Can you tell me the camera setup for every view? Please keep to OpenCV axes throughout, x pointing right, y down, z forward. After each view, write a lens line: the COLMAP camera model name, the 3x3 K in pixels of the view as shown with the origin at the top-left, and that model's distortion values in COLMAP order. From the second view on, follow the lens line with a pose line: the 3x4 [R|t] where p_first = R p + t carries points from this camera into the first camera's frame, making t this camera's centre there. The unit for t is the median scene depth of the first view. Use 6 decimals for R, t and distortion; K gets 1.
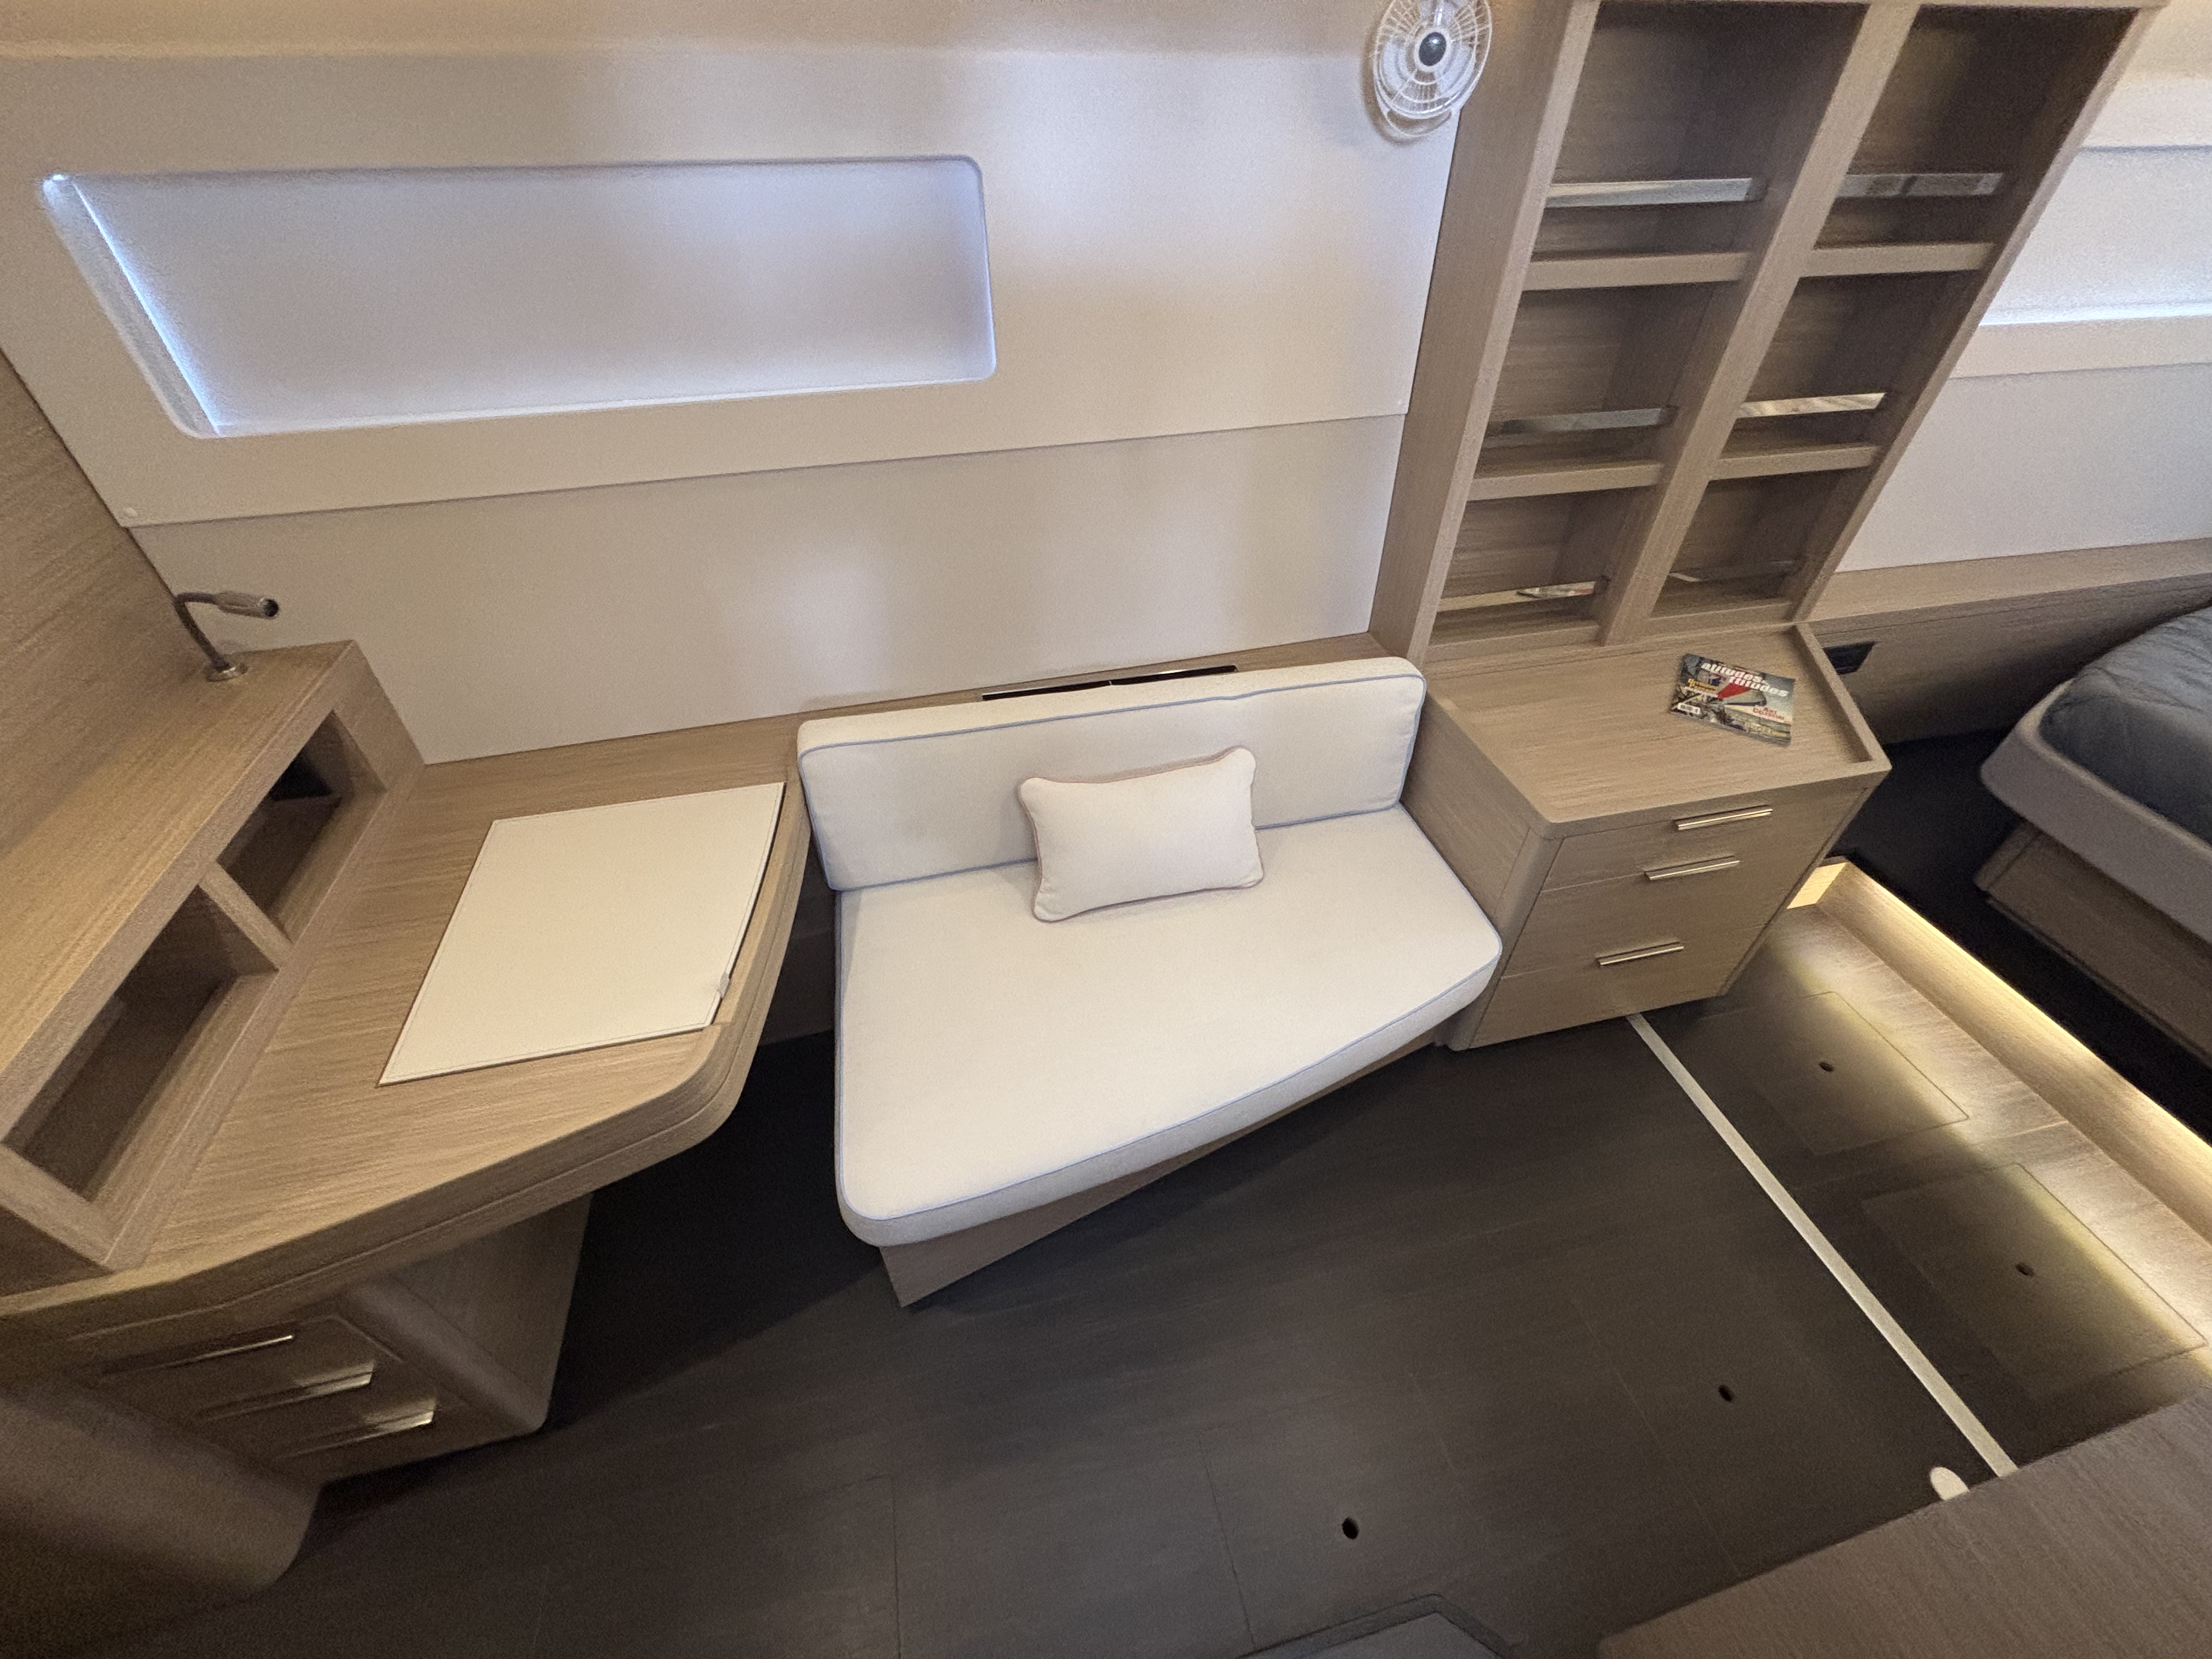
lens RADIAL K [[894.5, 0, 1106.0], [0, 894.5, 829.5], [0, 0, 1]] dist [0.004068, 0.000429]
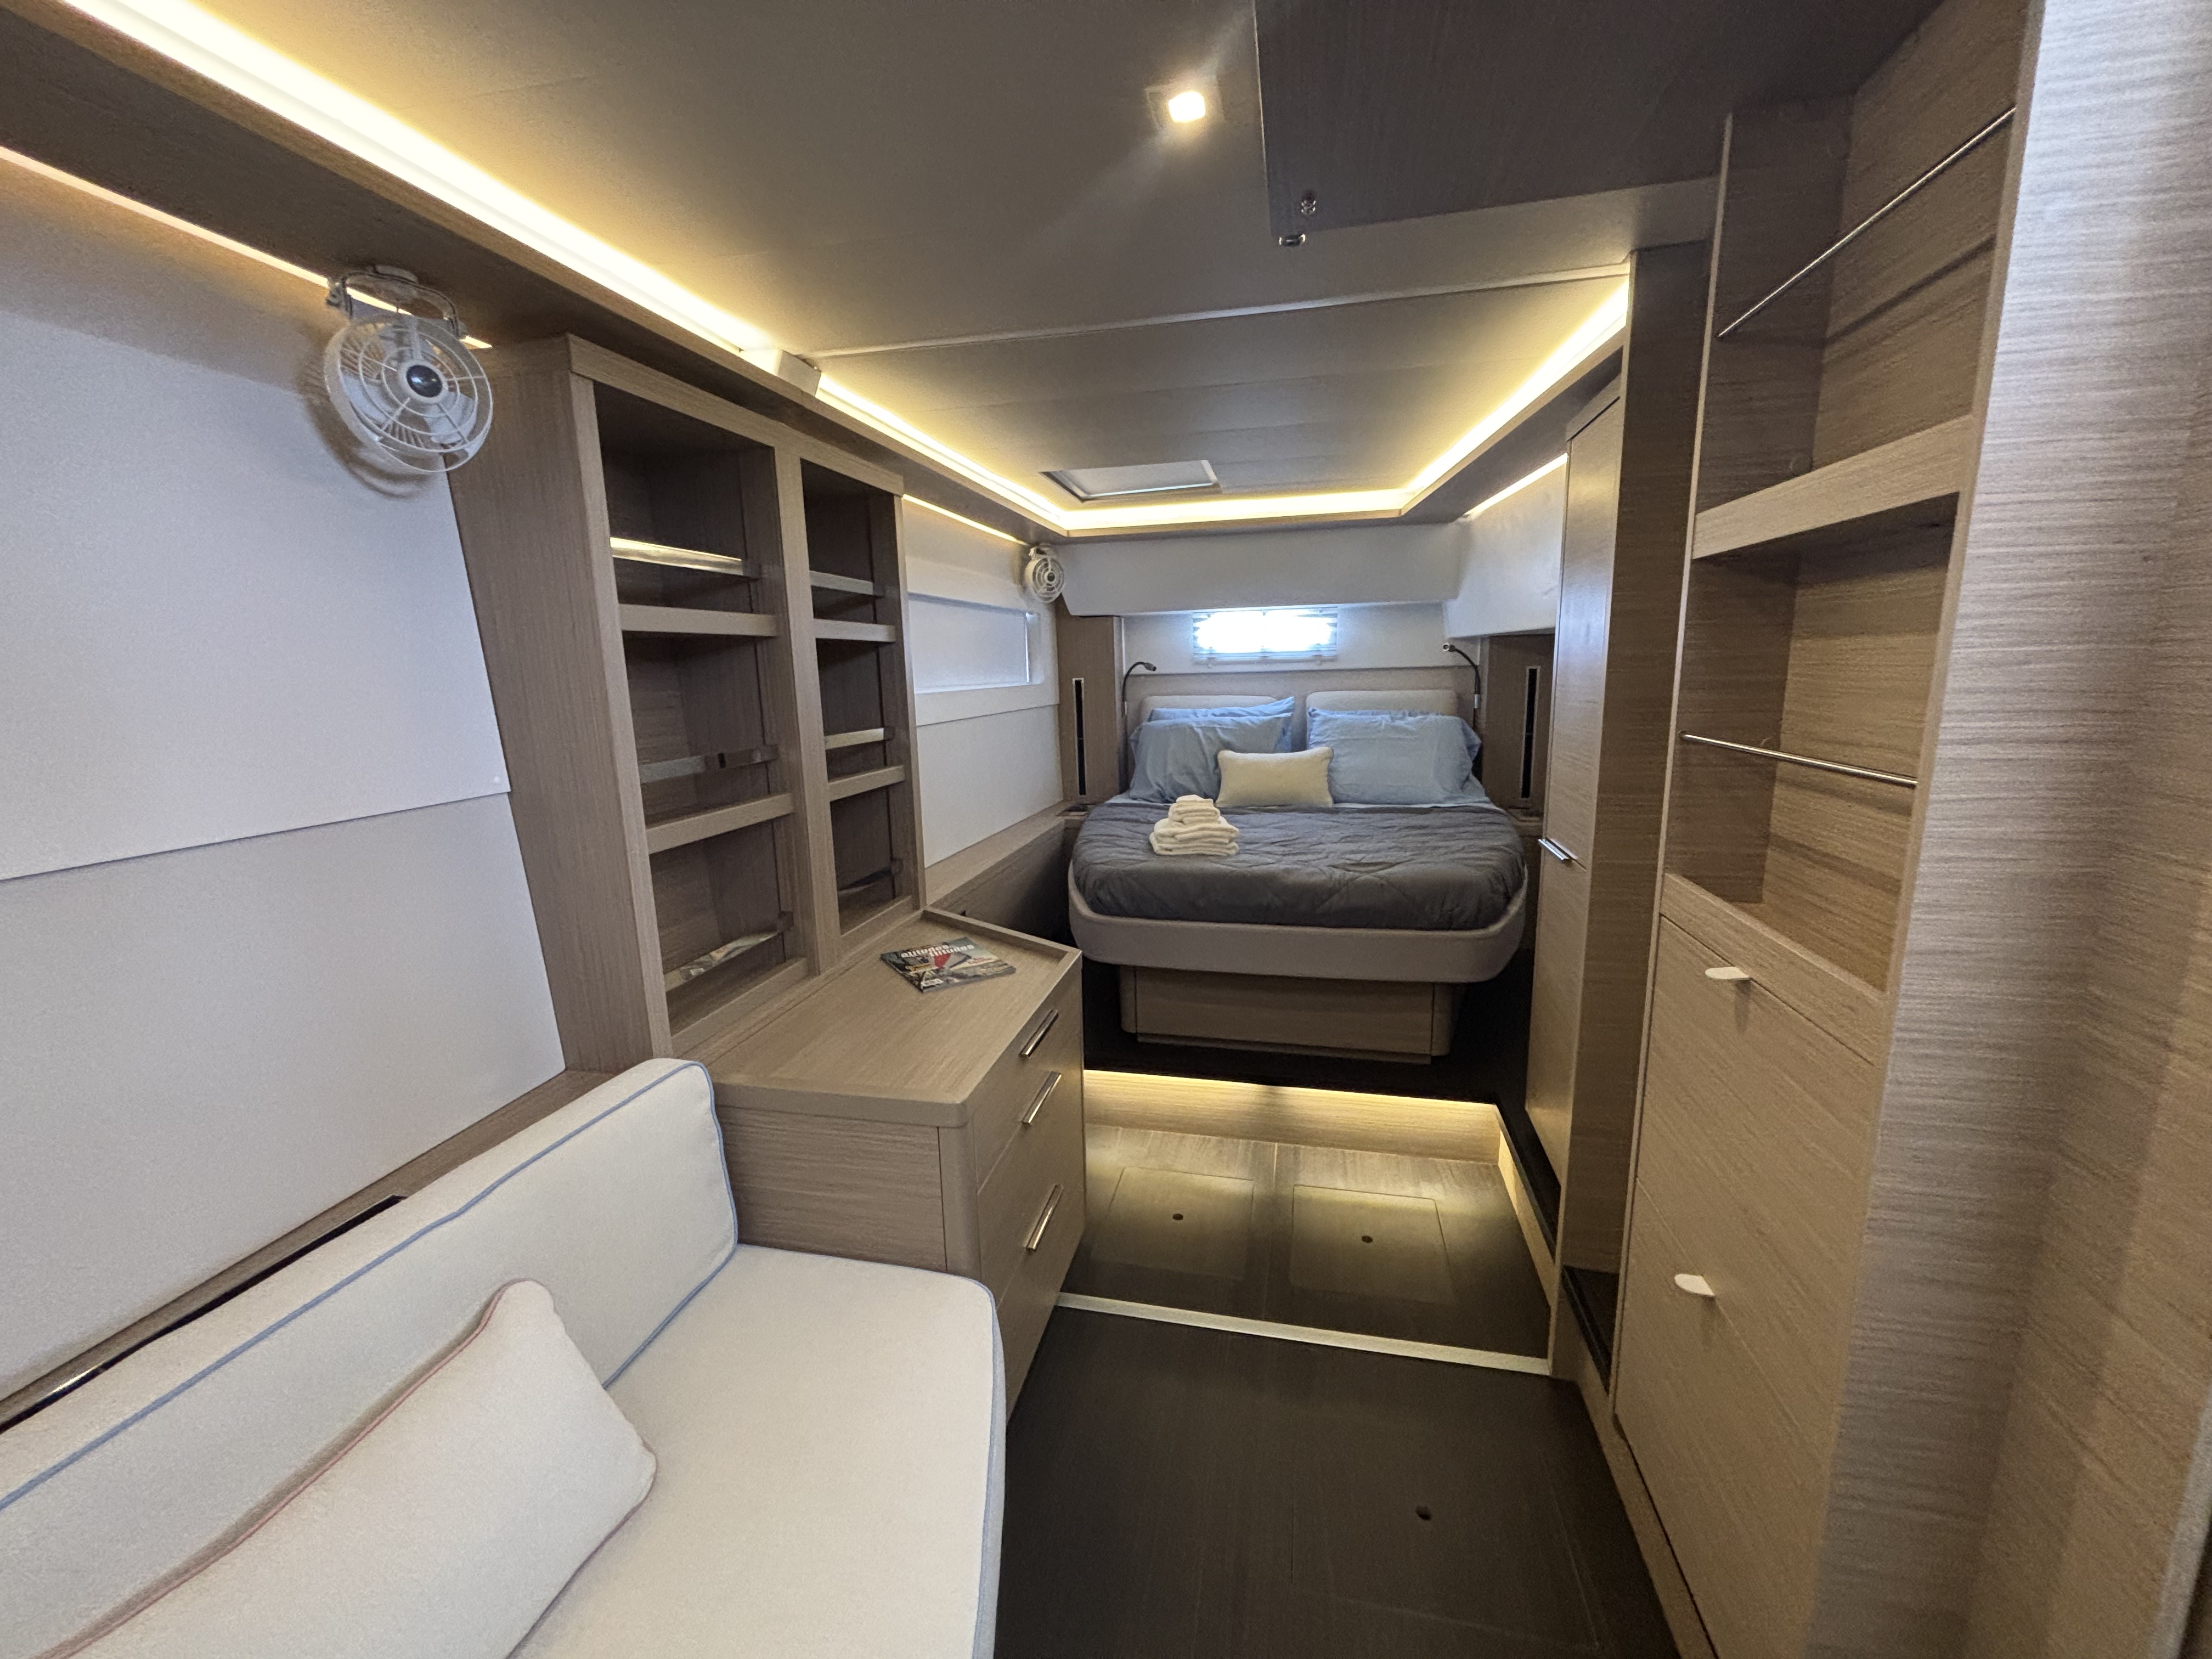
lens RADIAL K [[894.5, 0, 1106.0], [0, 894.5, 829.5], [0, 0, 1]] dist [0.004068, 0.000429]
pose [[0.436821, -0.180133, 0.881328, -0.130578], [0.610987, 0.778486, -0.143716, -0.002314], [-0.660213, 0.601259, 0.450118, 0.295983]]
